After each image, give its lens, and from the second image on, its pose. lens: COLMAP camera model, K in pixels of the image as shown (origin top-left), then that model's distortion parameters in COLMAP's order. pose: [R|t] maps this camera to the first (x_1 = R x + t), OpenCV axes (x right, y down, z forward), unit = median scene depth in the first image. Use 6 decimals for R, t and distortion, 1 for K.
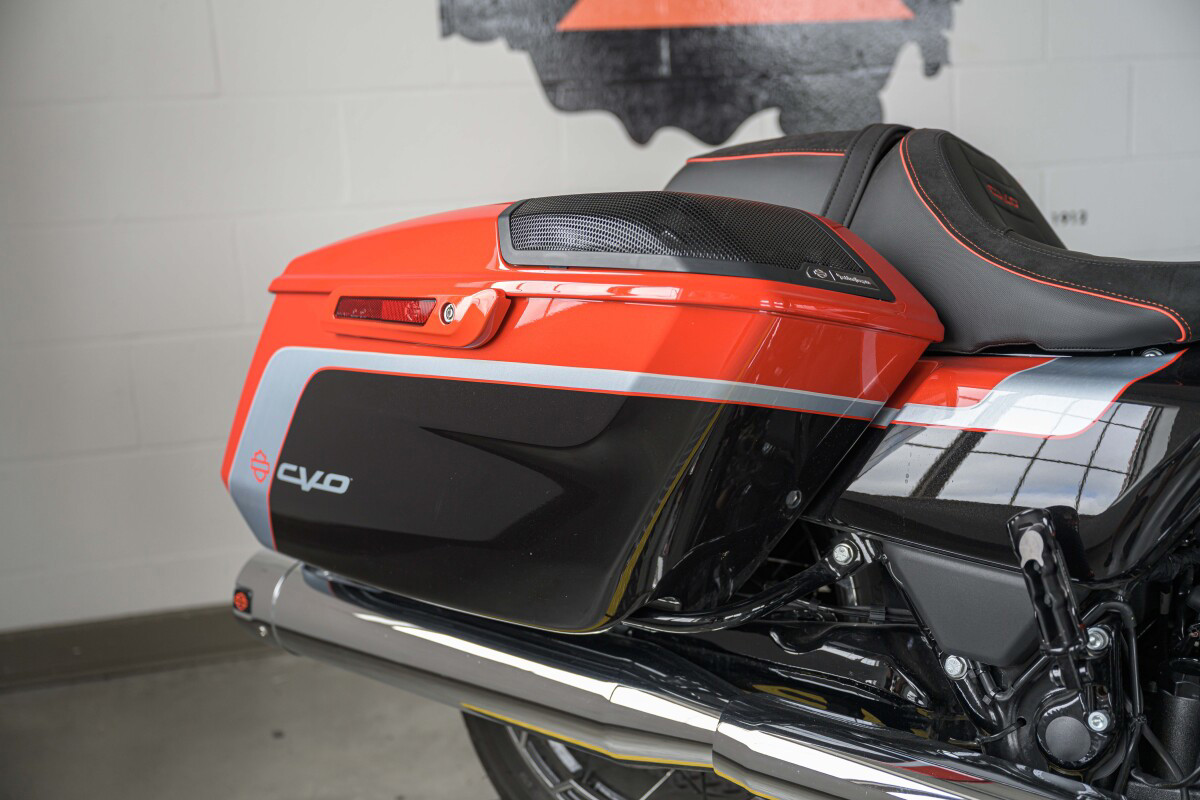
lens RADIAL K [[1289.6, 0, 598.2], [0, 1289.6, 398.2], [0, 0, 1]] dist [-0.010482, 0.000000]
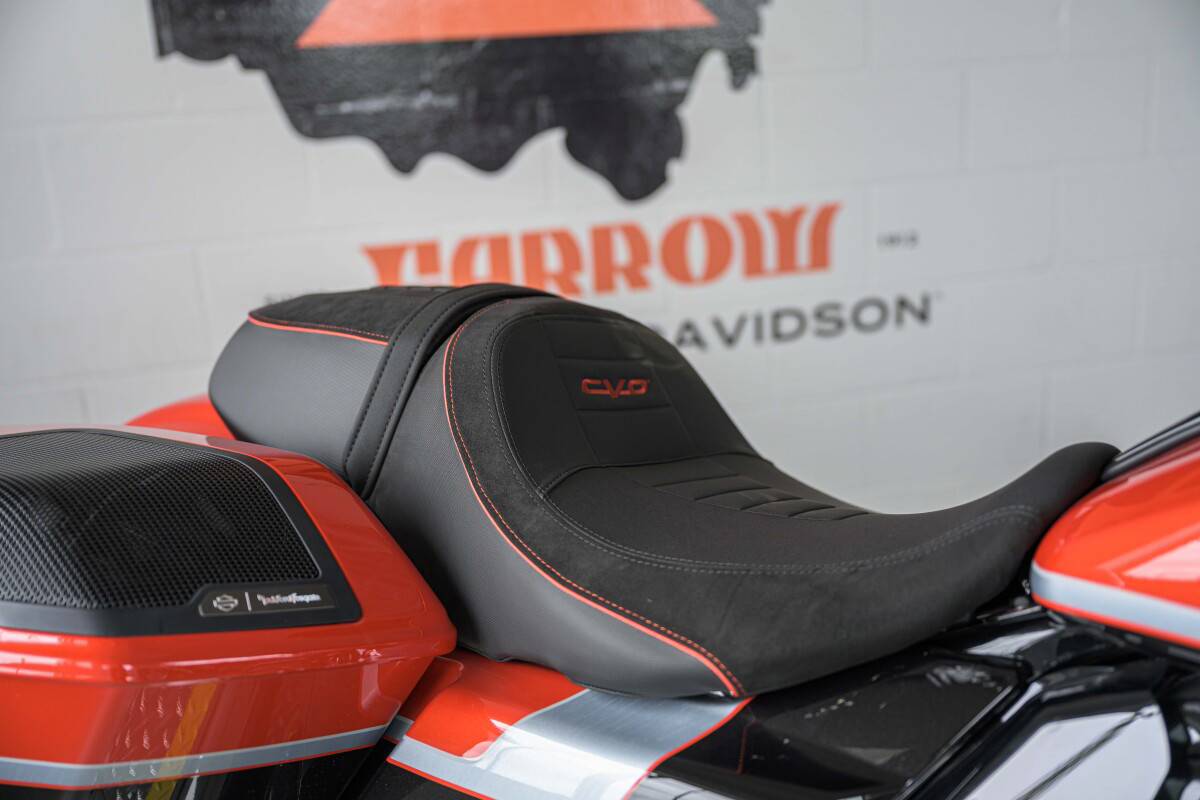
lens RADIAL K [[1252.7, 0, 602.1], [0, 1252.7, 402.3], [0, 0, 1]] dist [-0.012497, 0.000000]
pose [[0.999383, -0.013211, 0.032534, 0.193585], [0.010961, 0.997599, 0.068375, -0.135707], [-0.033359, -0.067976, 0.997129, 0.177878]]
